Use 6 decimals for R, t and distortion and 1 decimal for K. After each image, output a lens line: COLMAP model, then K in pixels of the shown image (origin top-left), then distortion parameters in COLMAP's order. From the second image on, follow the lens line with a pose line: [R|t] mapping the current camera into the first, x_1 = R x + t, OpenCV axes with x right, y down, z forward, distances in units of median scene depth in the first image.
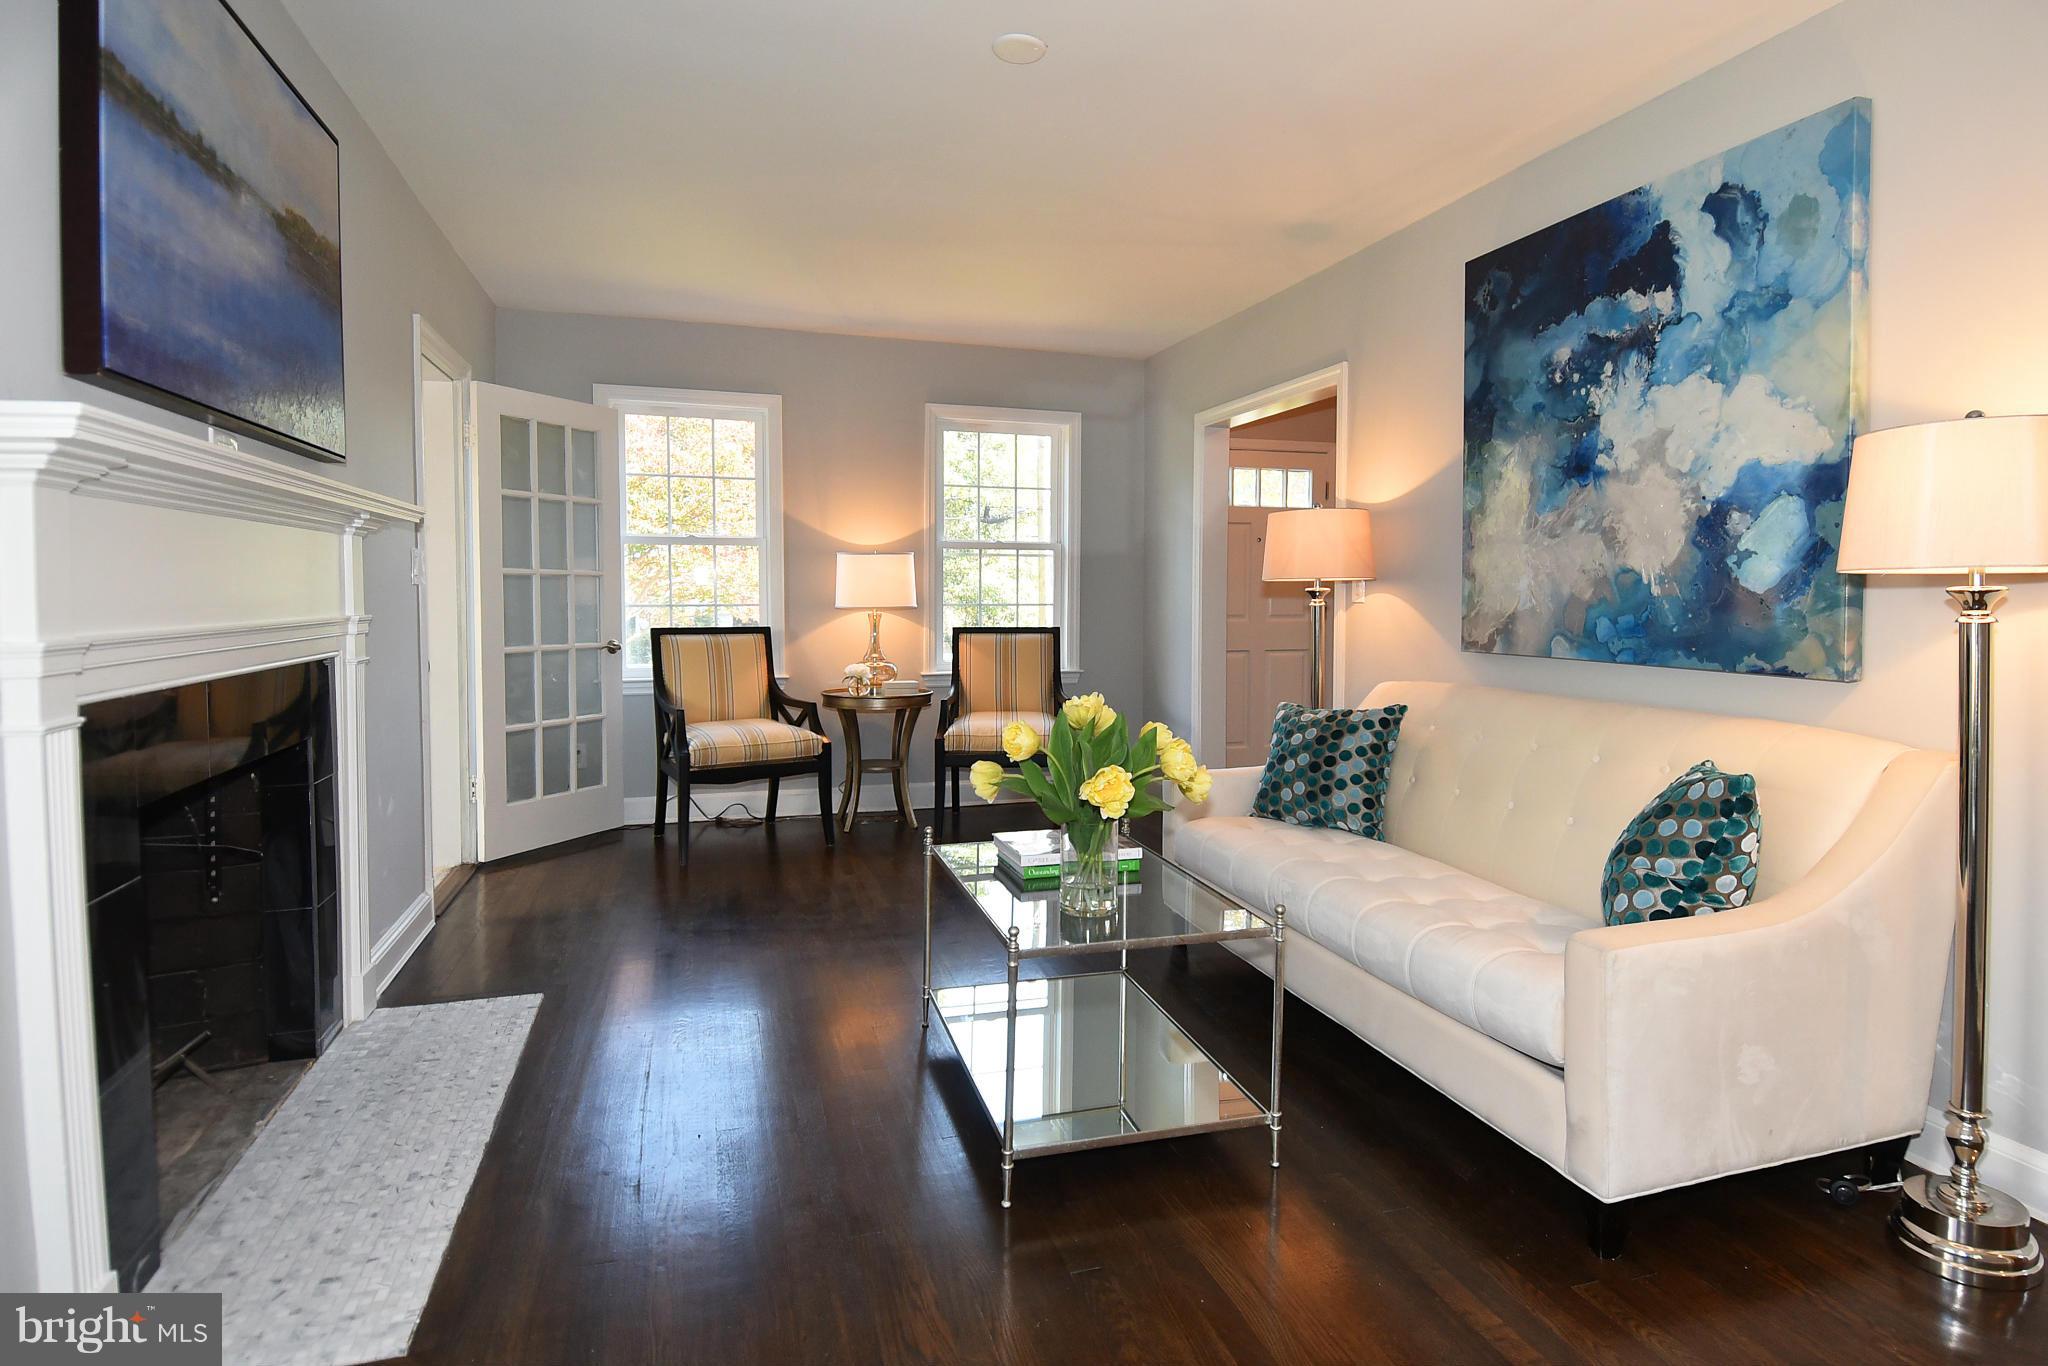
lens RADIAL K [[1071.1, 0, 1041.2], [0, 1071.1, 640.2], [0, 0, 1]] dist [0.044713, -0.057570]
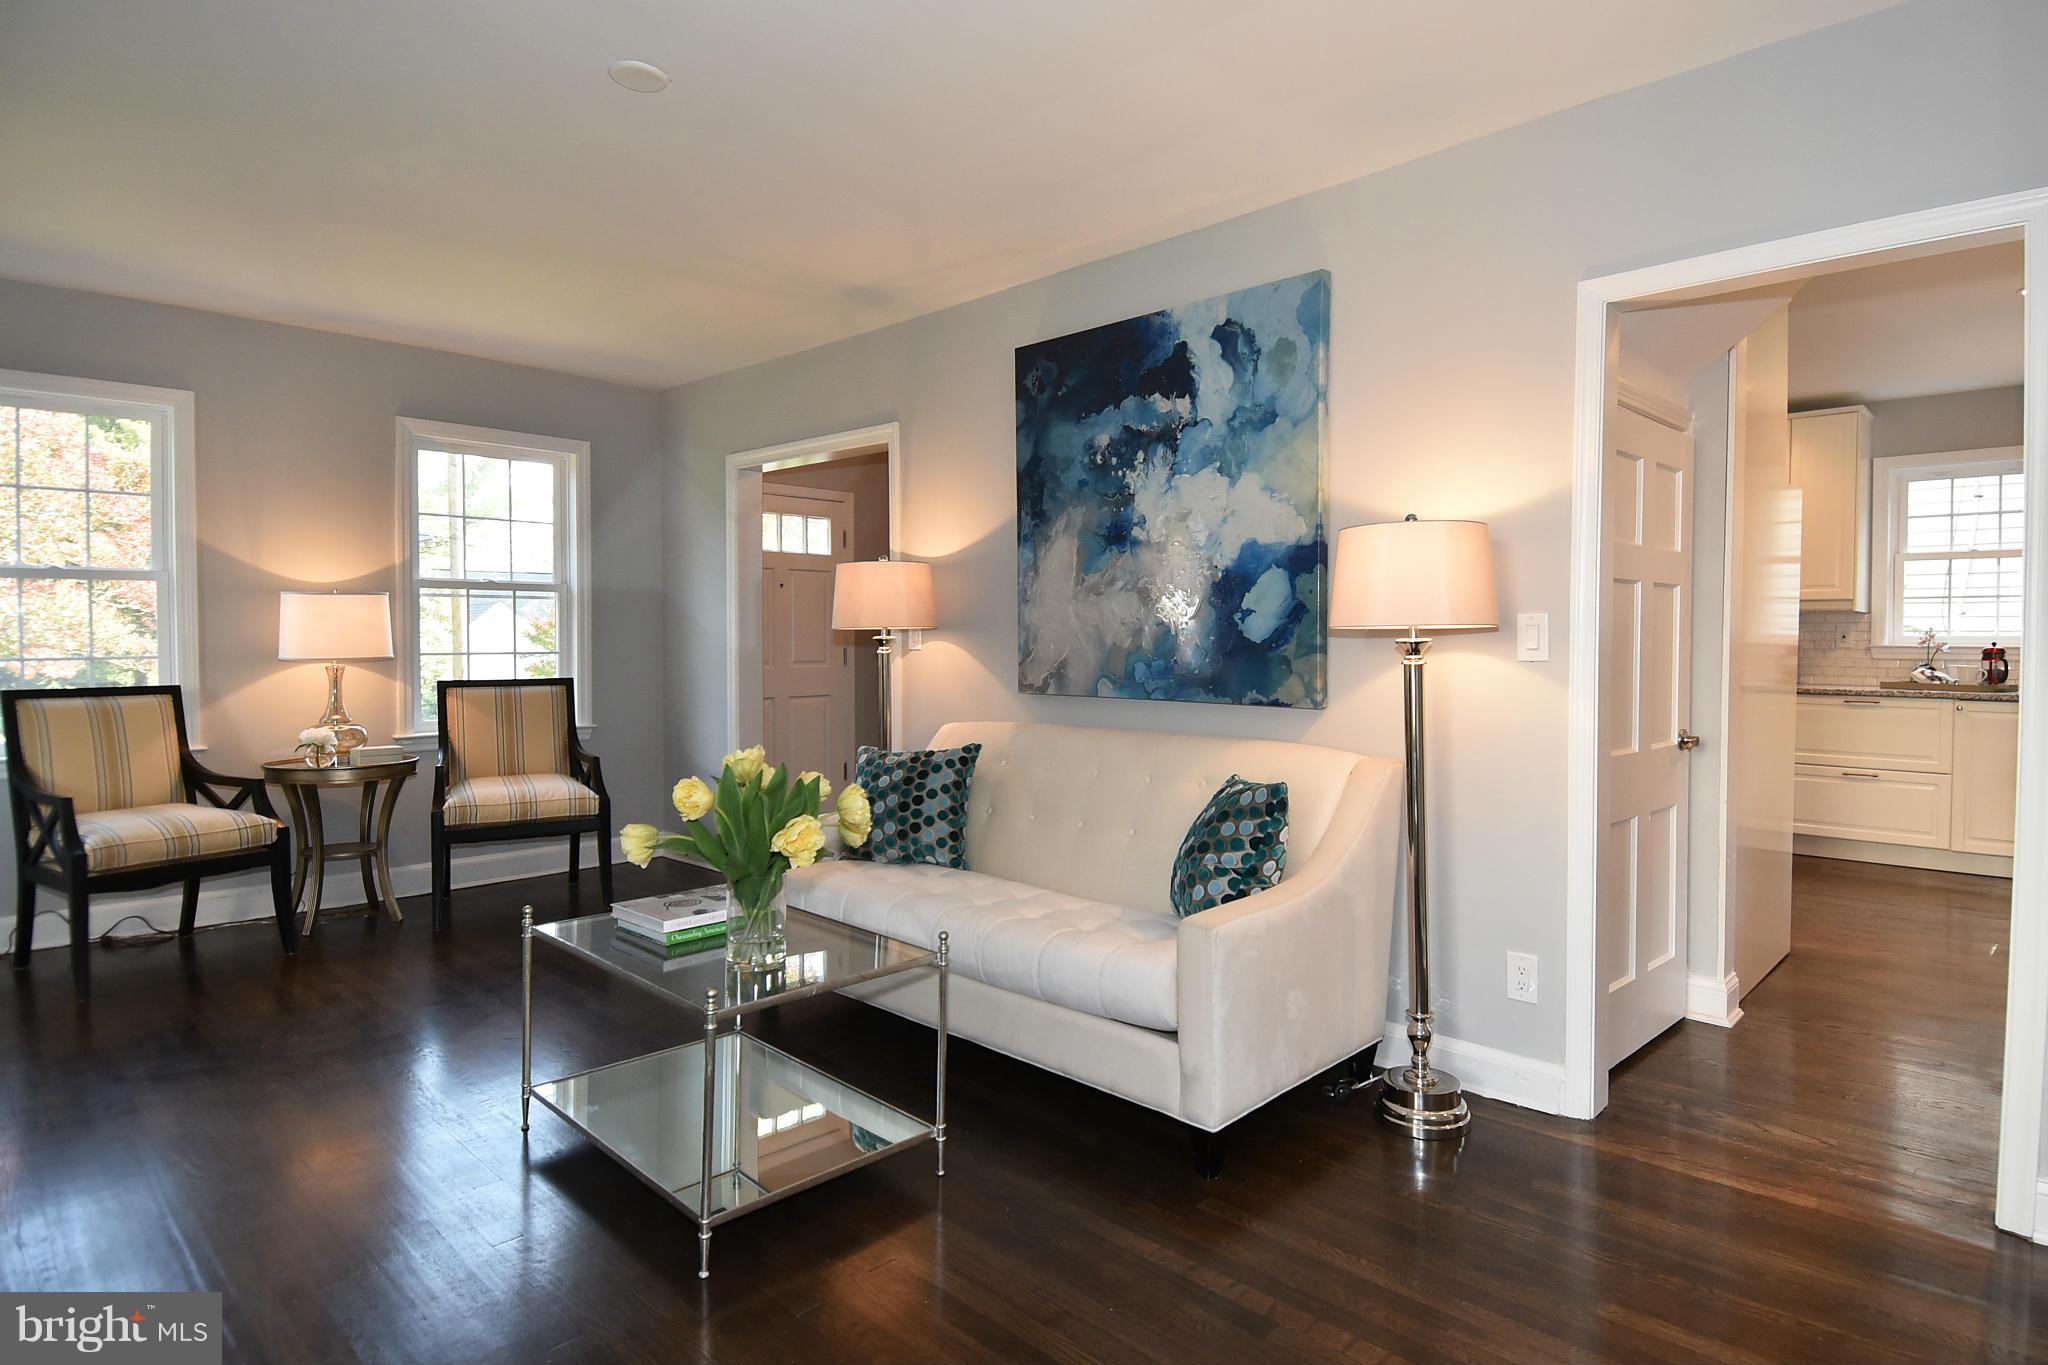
lens RADIAL K [[1100.8, 0, 1062.6], [0, 1100.8, 670.0], [0, 0, 1]] dist [0.046721, -0.056759]
pose [[0.872694, -0.015715, 0.488015, -0.155963], [0.022360, 0.999720, -0.007793, -0.005216], [-0.487756, 0.017713, 0.872800, -0.028293]]
